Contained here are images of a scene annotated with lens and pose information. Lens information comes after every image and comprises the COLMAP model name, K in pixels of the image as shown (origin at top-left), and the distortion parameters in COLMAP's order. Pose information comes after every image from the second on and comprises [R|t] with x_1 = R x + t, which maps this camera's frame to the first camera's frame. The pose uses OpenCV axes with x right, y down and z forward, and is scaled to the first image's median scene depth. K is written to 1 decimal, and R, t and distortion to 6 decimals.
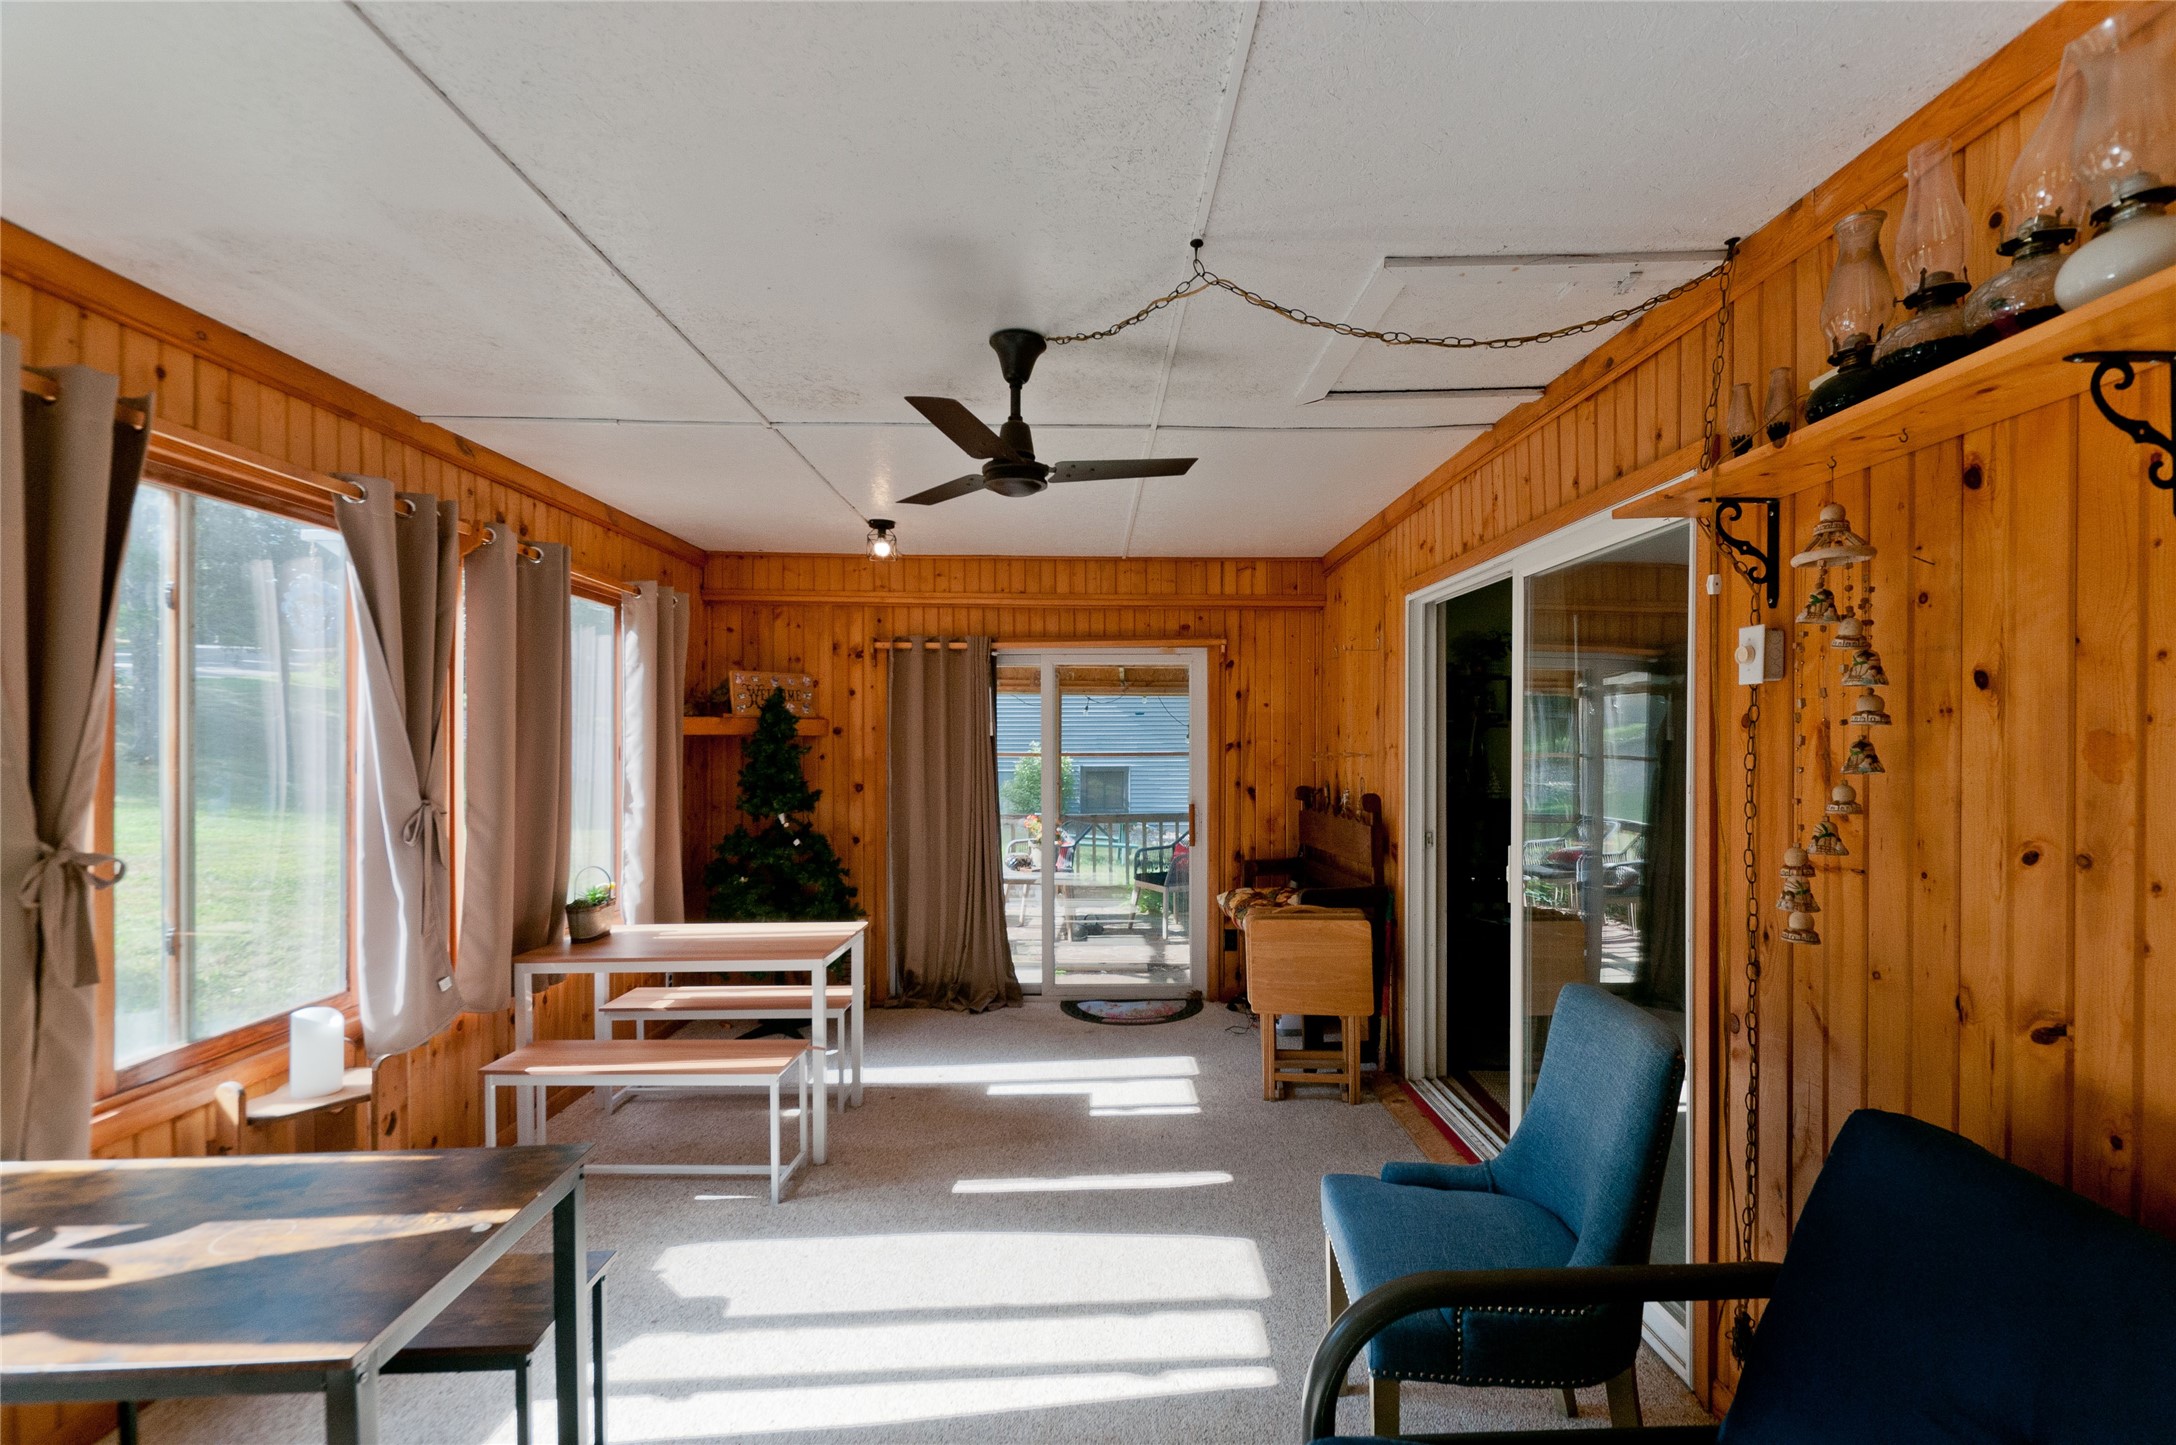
lens RADIAL K [[932.8, 0, 1084.3], [0, 932.8, 738.8], [0, 0, 1]] dist [0.016507, -0.006732]
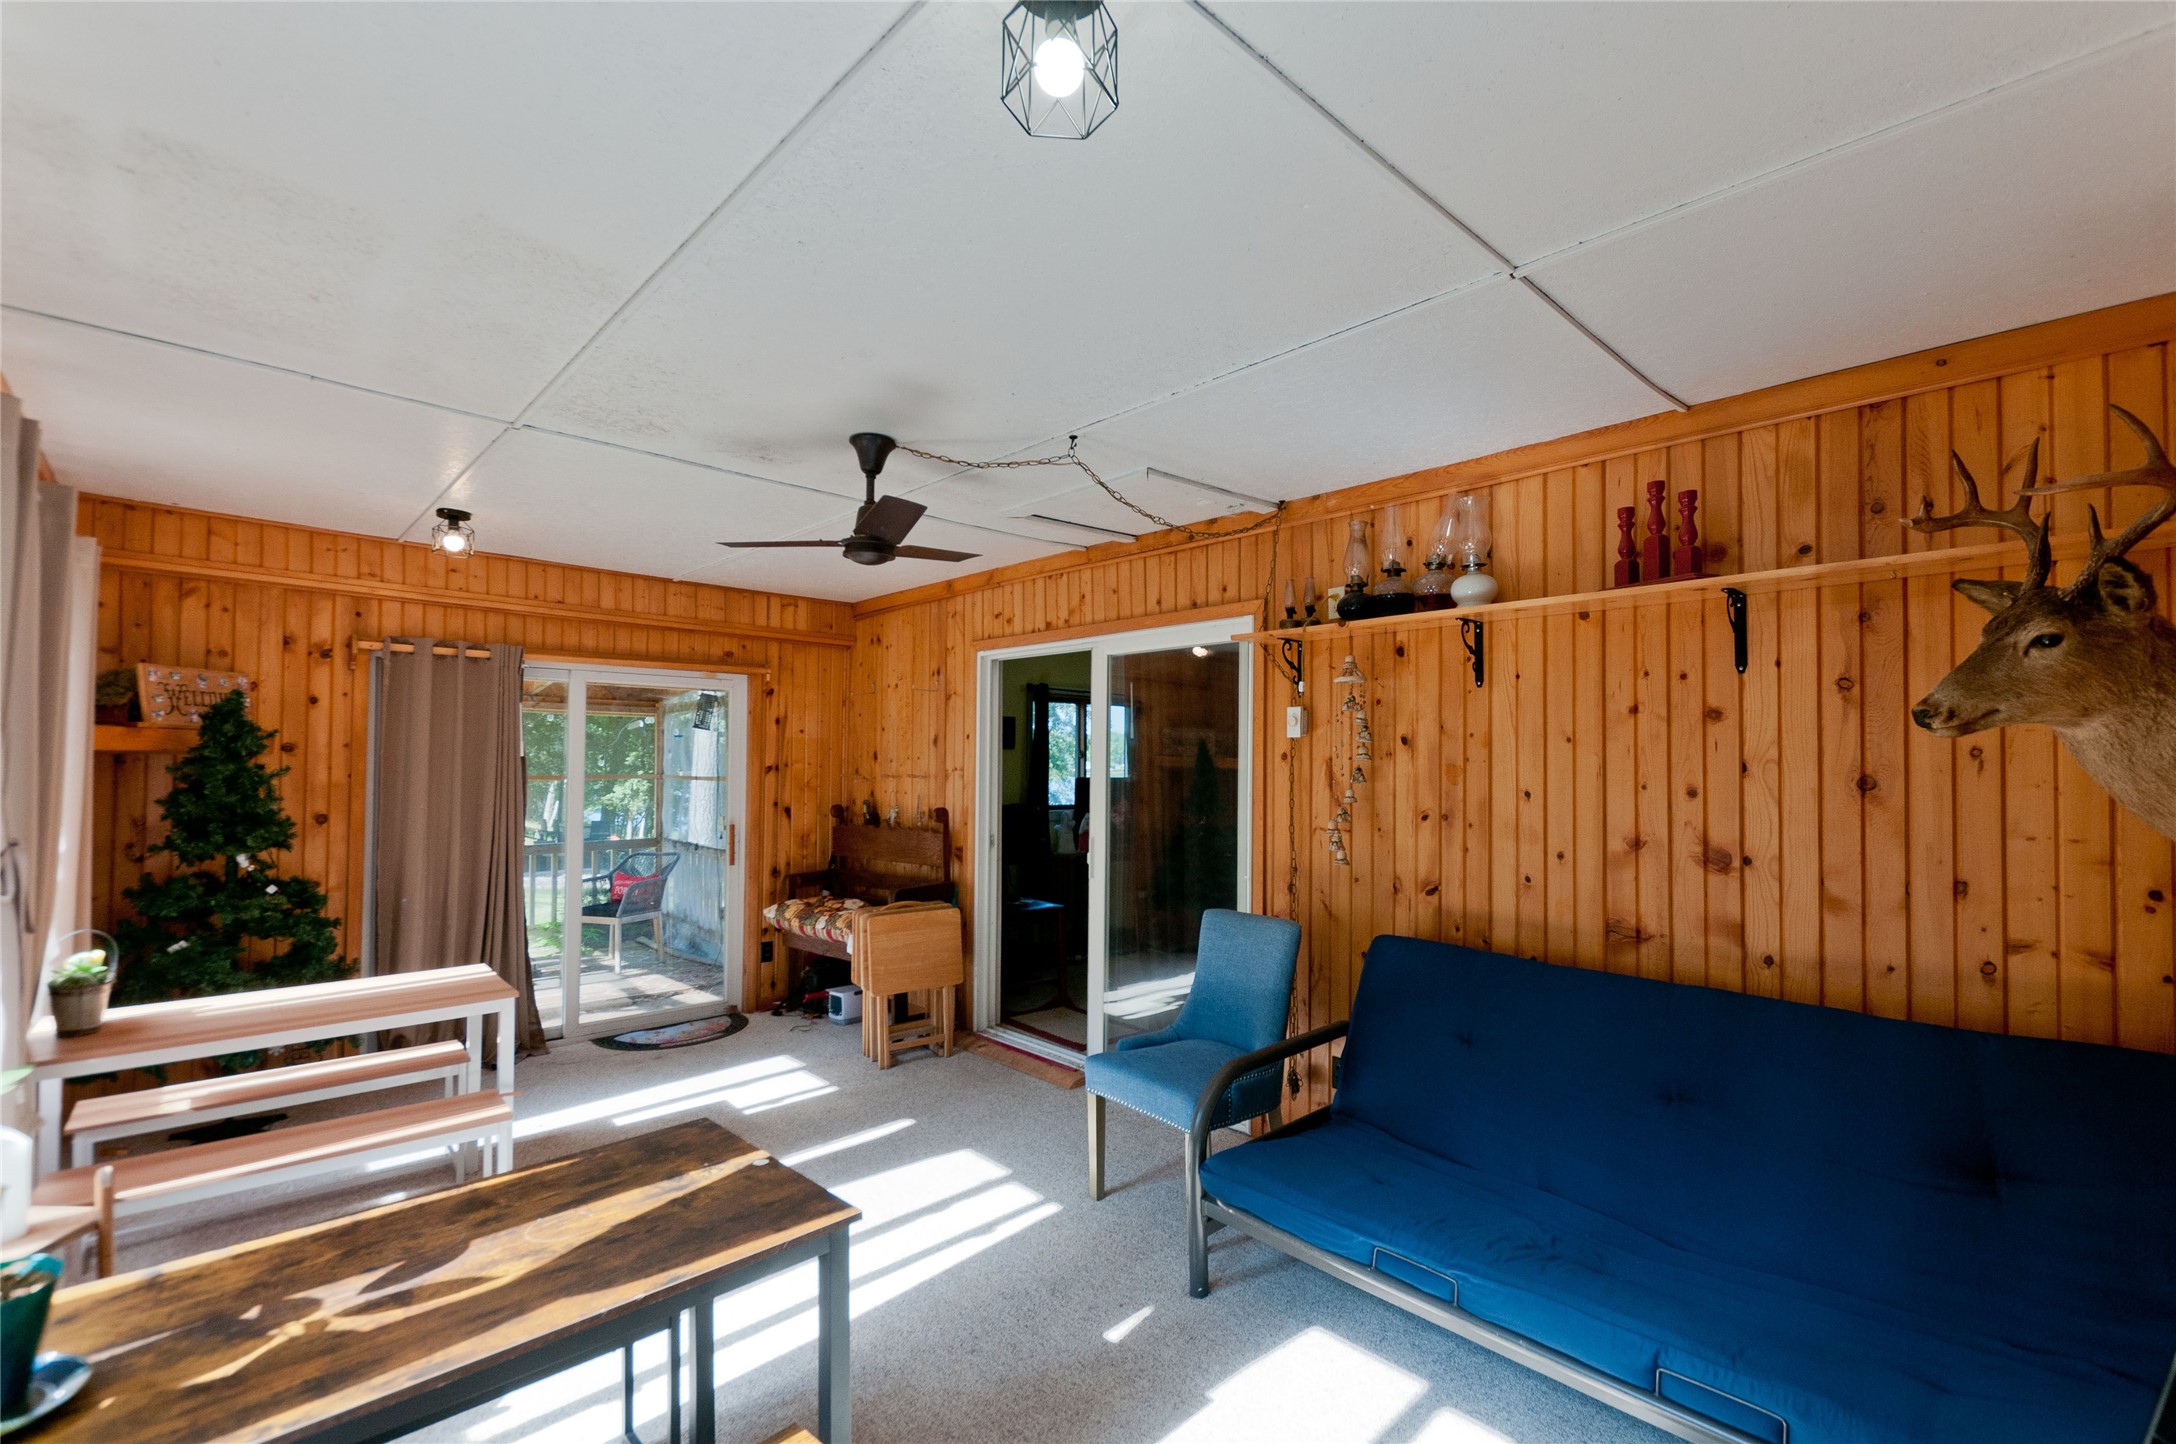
lens RADIAL K [[949.5, 0, 1090.8], [0, 949.5, 738.6], [0, 0, 1]] dist [0.012370, -0.006049]
pose [[0.744397, 0.025200, 0.667262, -0.336445], [-0.008665, 0.999568, -0.028083, 0.000829], [-0.667681, 0.015123, 0.744294, -0.060143]]
